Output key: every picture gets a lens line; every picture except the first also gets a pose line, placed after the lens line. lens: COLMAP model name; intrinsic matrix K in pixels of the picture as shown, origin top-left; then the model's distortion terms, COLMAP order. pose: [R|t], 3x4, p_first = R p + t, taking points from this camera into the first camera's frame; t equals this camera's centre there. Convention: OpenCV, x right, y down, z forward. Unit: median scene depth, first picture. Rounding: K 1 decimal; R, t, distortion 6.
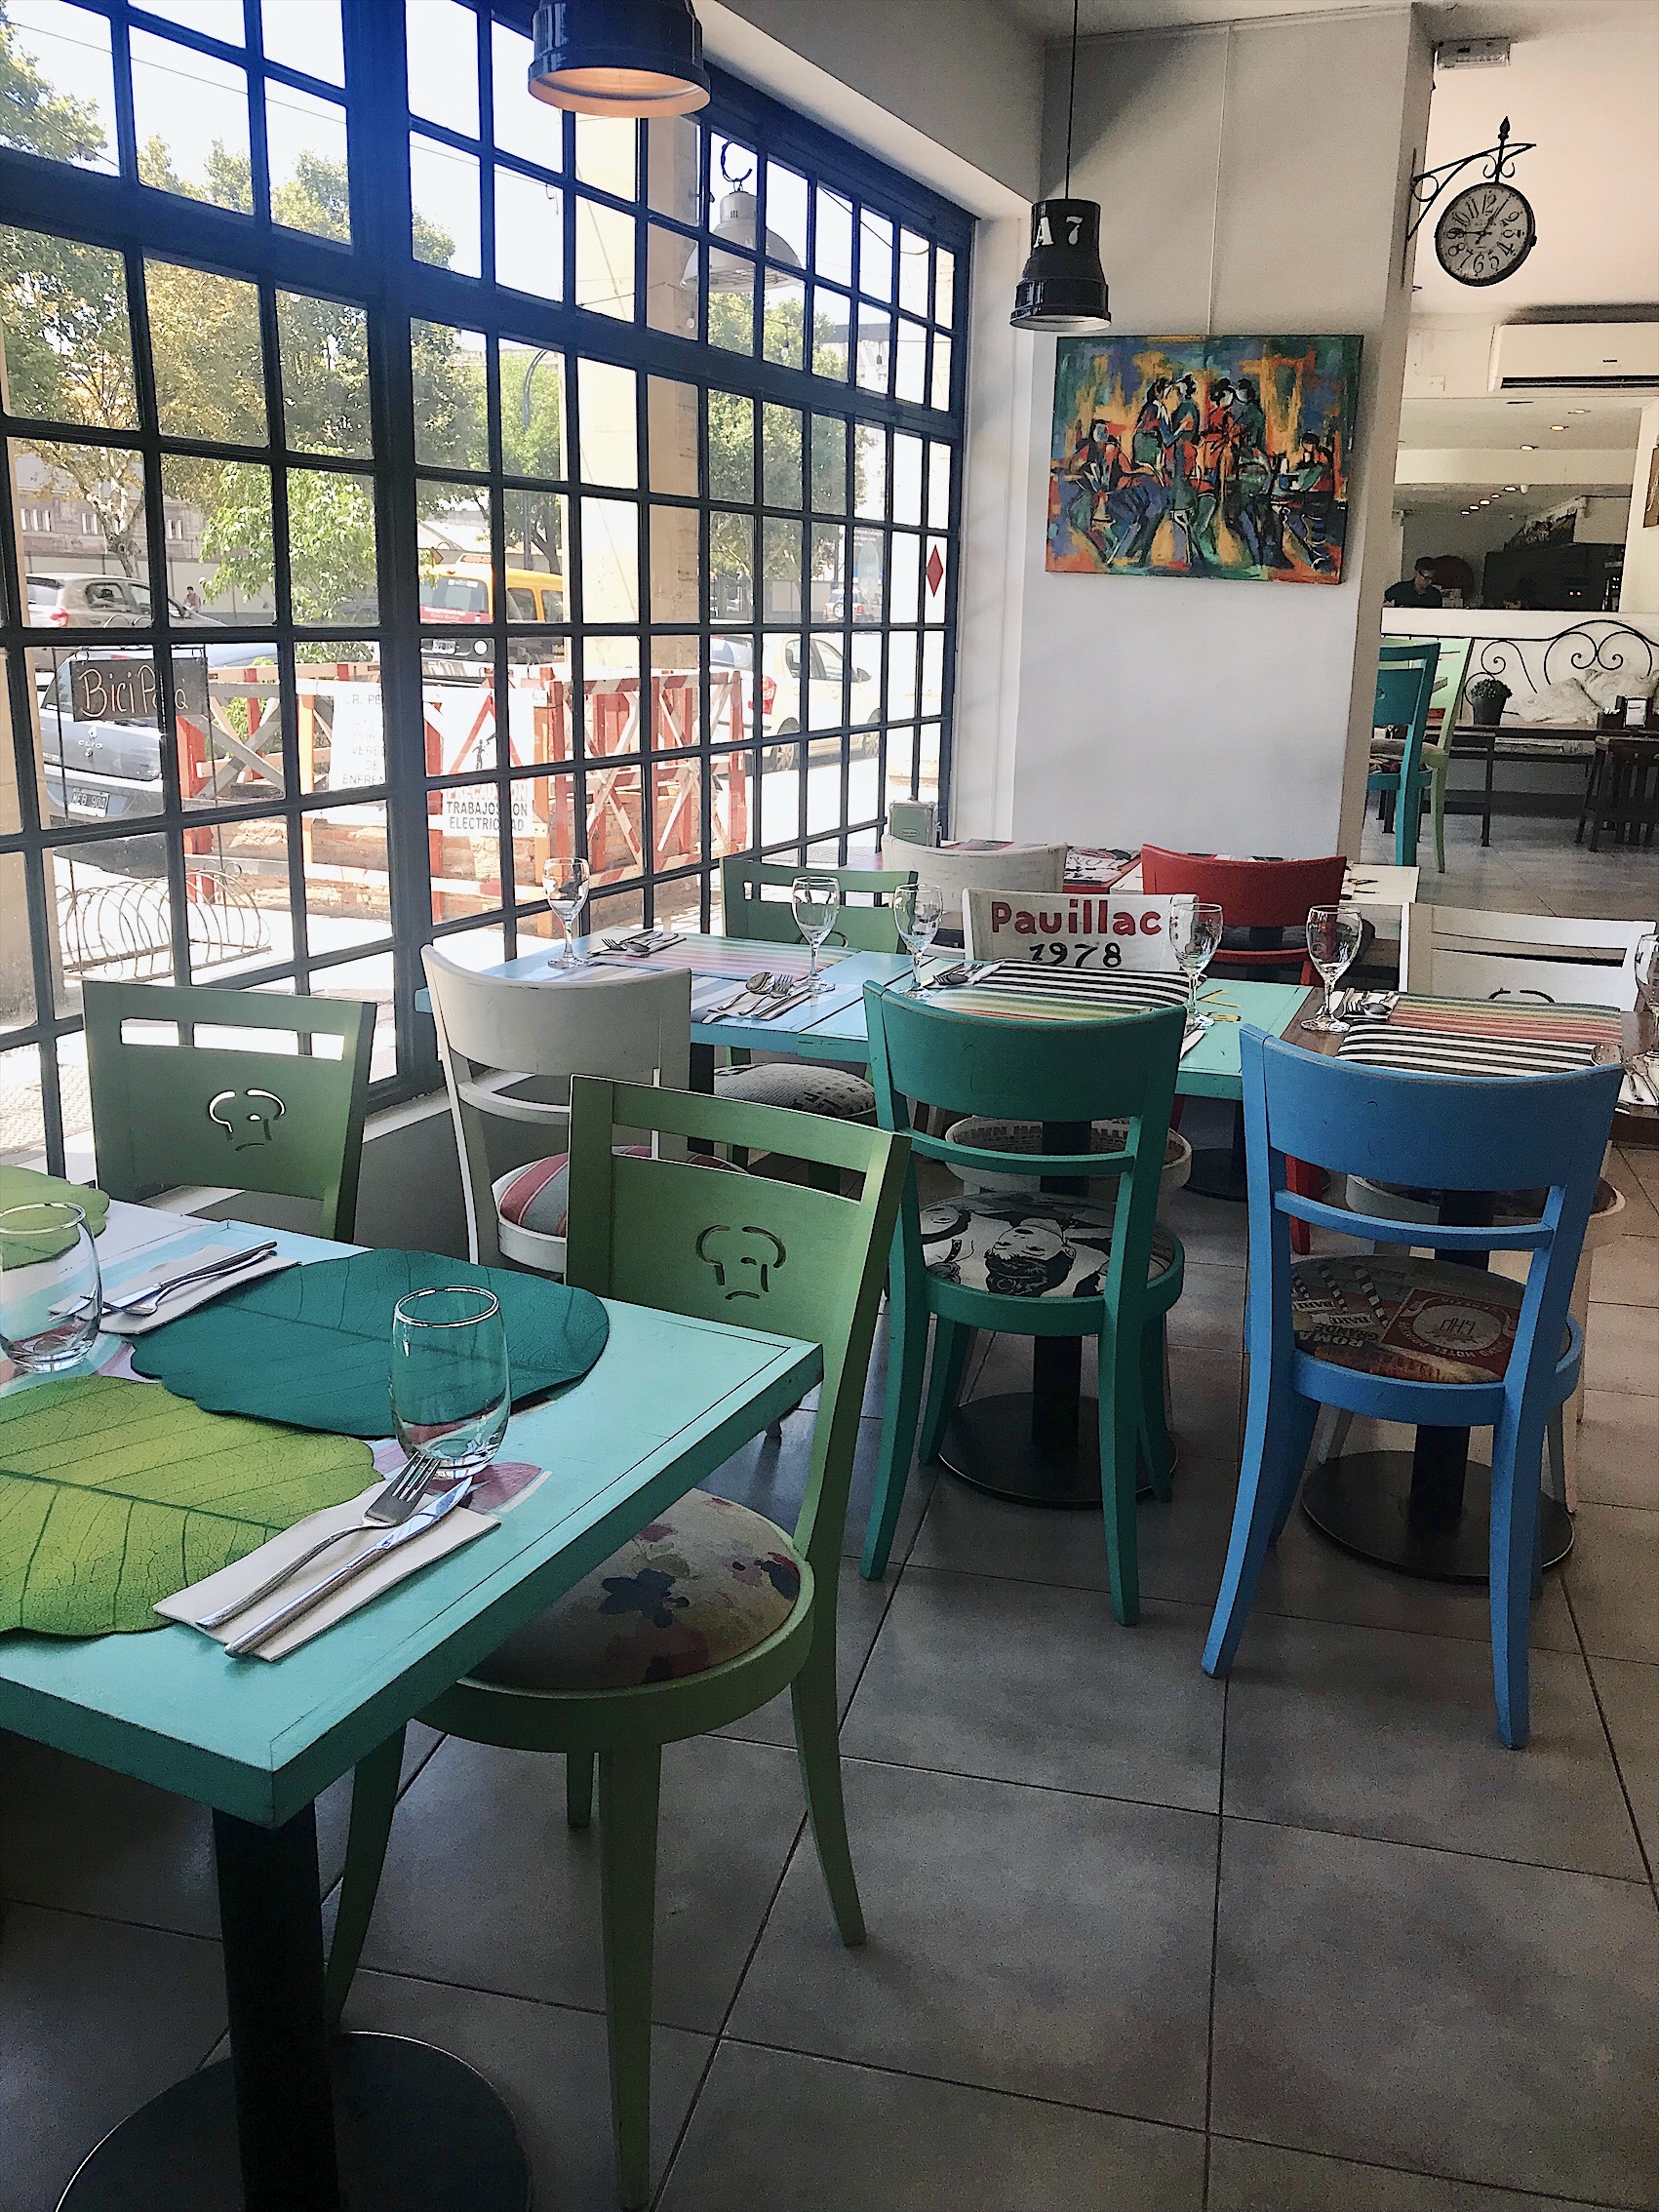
lens RADIAL K [[1827.0, 0, 827.1], [0, 1827.0, 1102.1], [0, 0, 1]] dist [-0.002140, 0.003312]
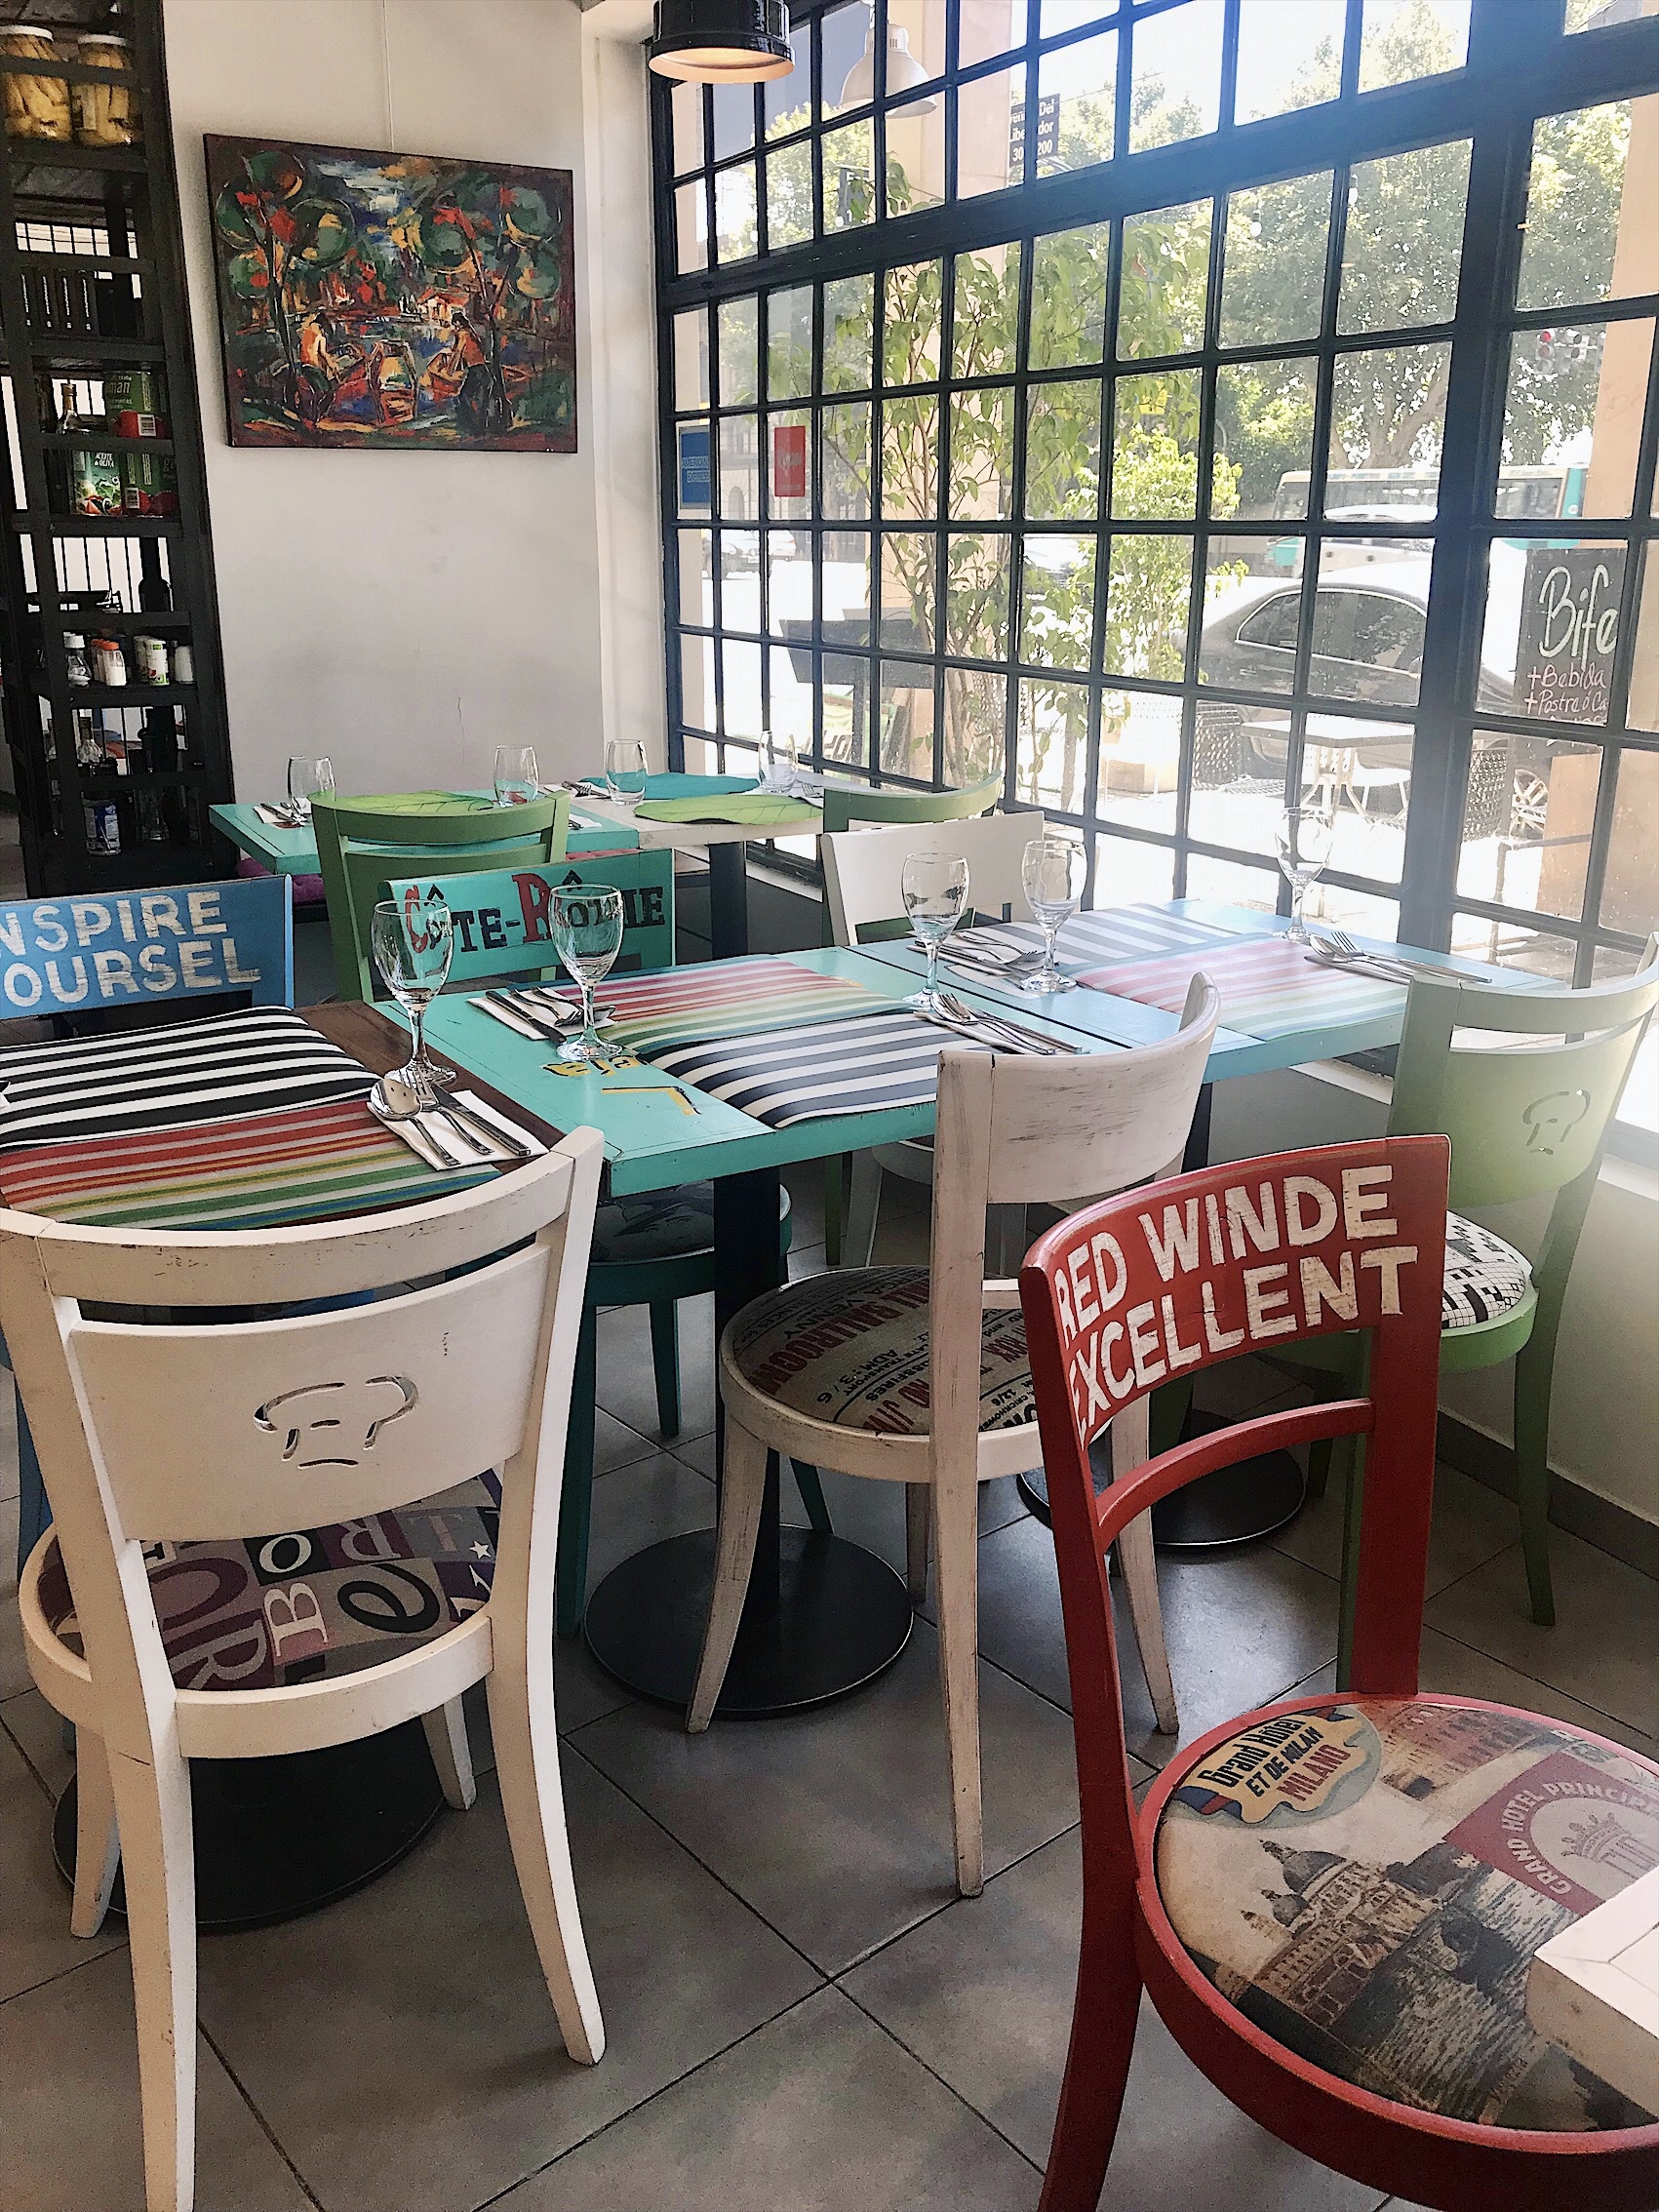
lens RADIAL K [[1827.0, 0, 829.3], [0, 1827.0, 1103.8], [0, 0, 1]] dist [-0.002140, 0.003312]
pose [[-0.585658, 0.236461, -0.775301, 0.854891], [-0.214327, 0.877282, 0.429466, -0.437727], [0.781709, 0.417688, -0.463107, 1.711195]]
